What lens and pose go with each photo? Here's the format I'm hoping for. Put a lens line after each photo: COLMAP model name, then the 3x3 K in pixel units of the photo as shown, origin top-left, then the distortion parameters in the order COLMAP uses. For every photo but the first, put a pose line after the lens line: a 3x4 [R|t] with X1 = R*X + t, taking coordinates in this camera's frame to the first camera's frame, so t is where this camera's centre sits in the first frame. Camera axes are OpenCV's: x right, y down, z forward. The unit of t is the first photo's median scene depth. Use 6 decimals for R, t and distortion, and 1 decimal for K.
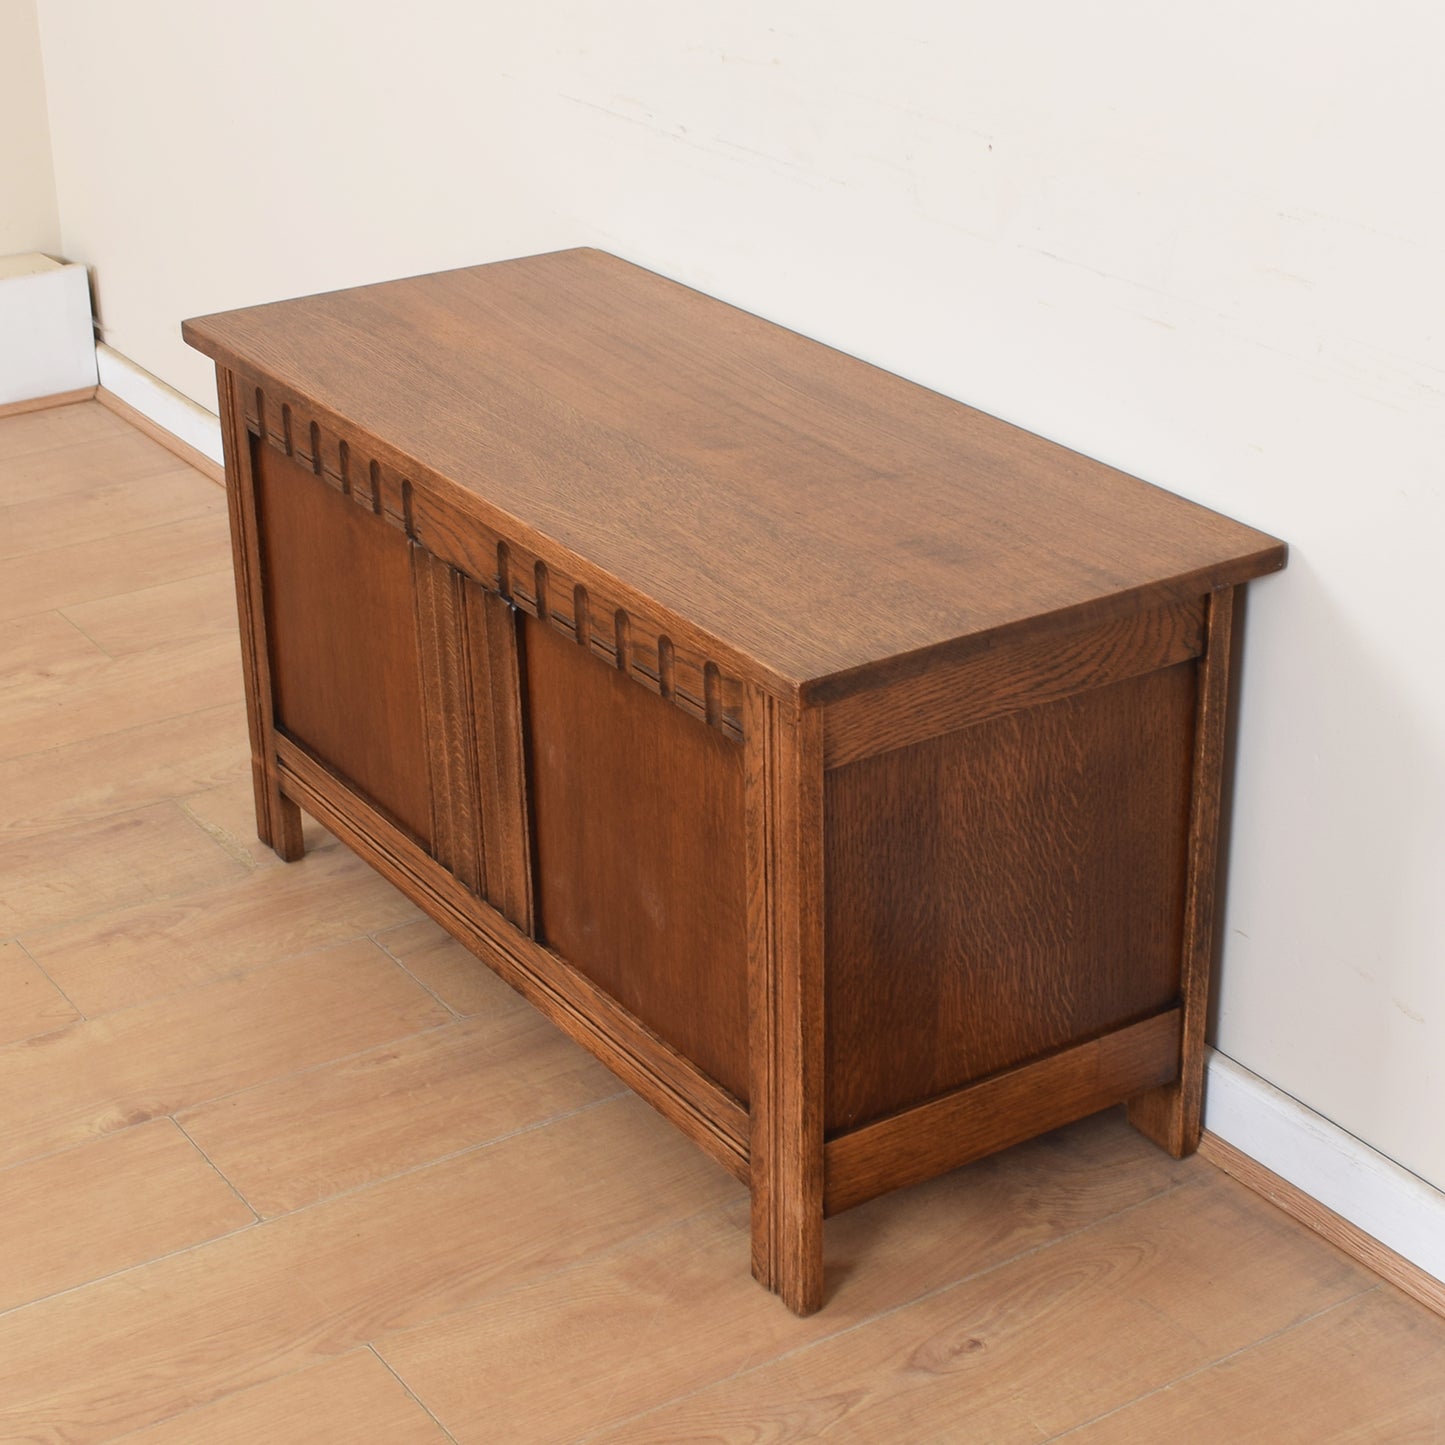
lens RADIAL K [[2880.1, 0, 722.5], [0, 2880.1, 722.5], [0, 0, 1]] dist [-0.028325, 0.296864]
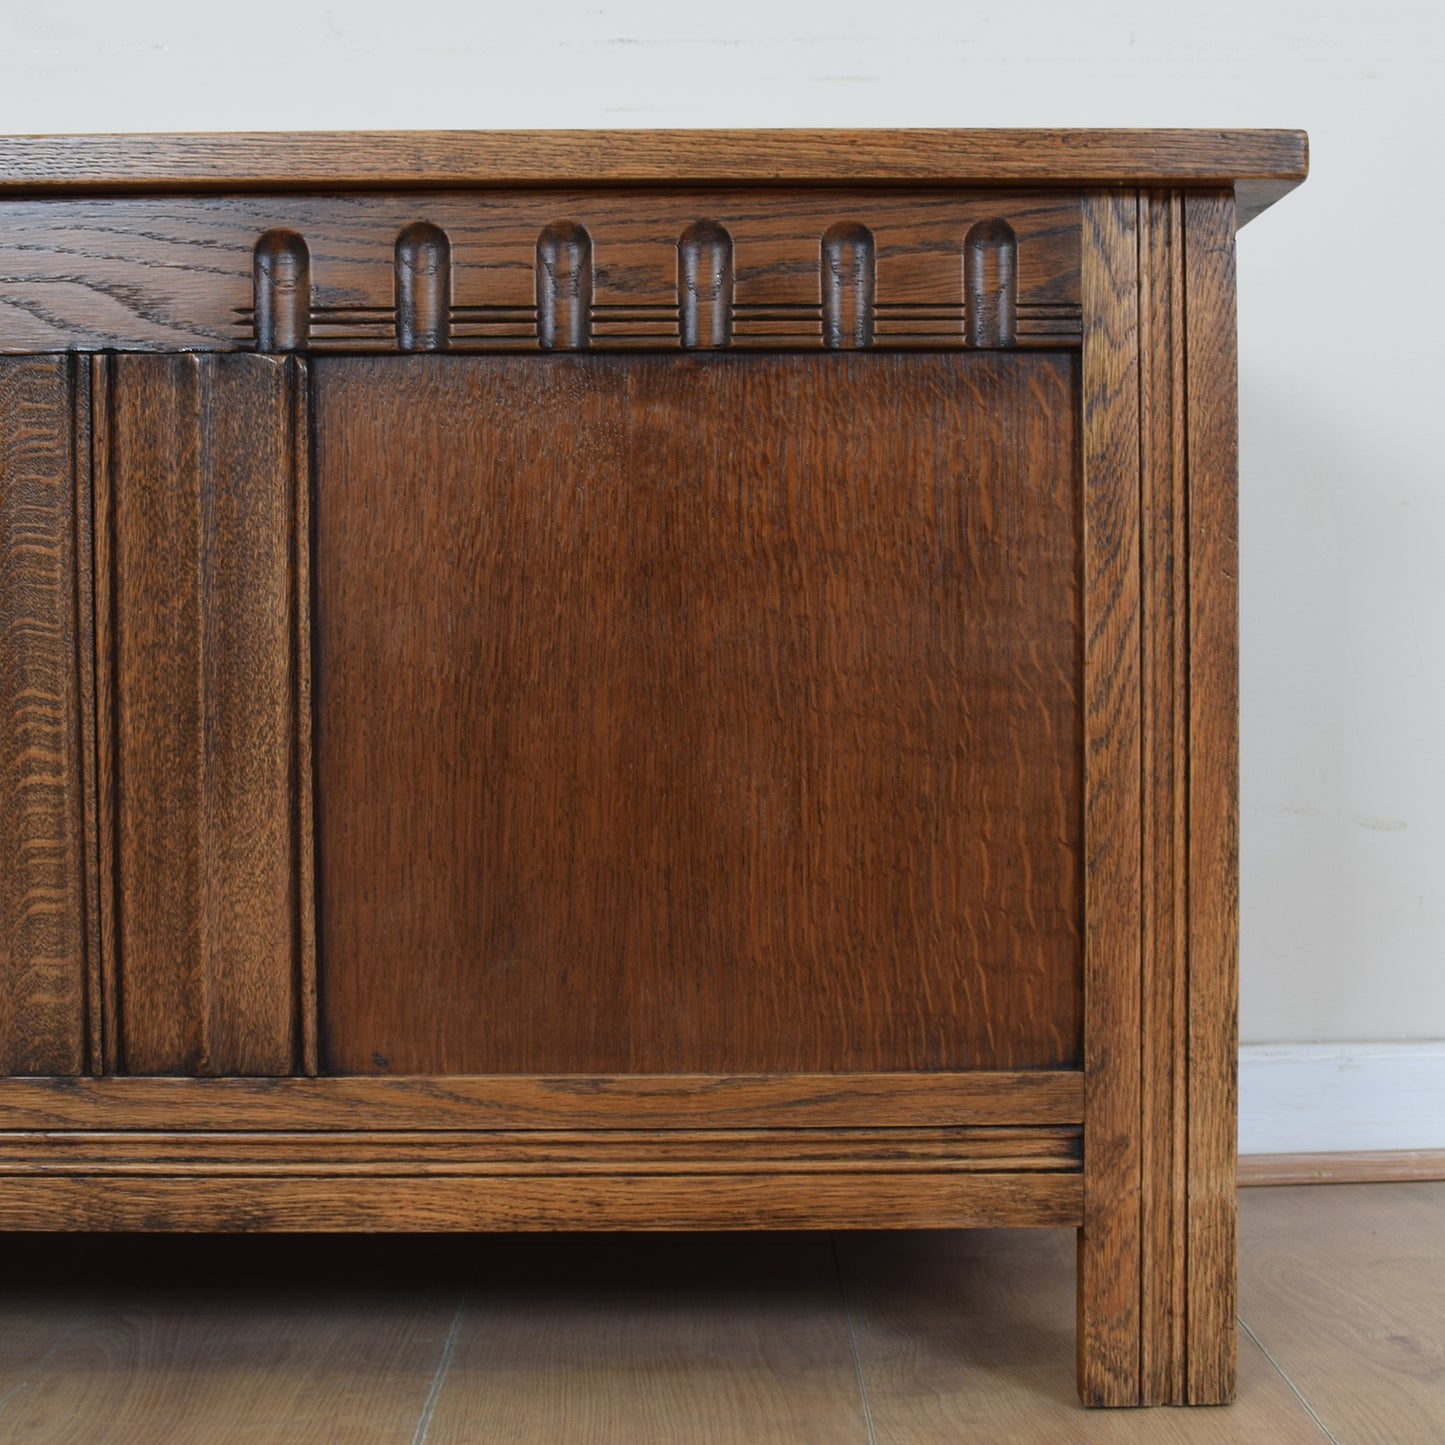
lens RADIAL K [[2373.7, 0, 721.3], [0, 2373.7, 678.5], [0, 0, 1]] dist [-0.083765, -0.059393]
pose [[0.537391, -0.008949, 0.843286, -0.397773], [0.354457, 0.909729, -0.216227, 0.134753], [-0.765226, 0.415106, 0.492052, 0.755991]]
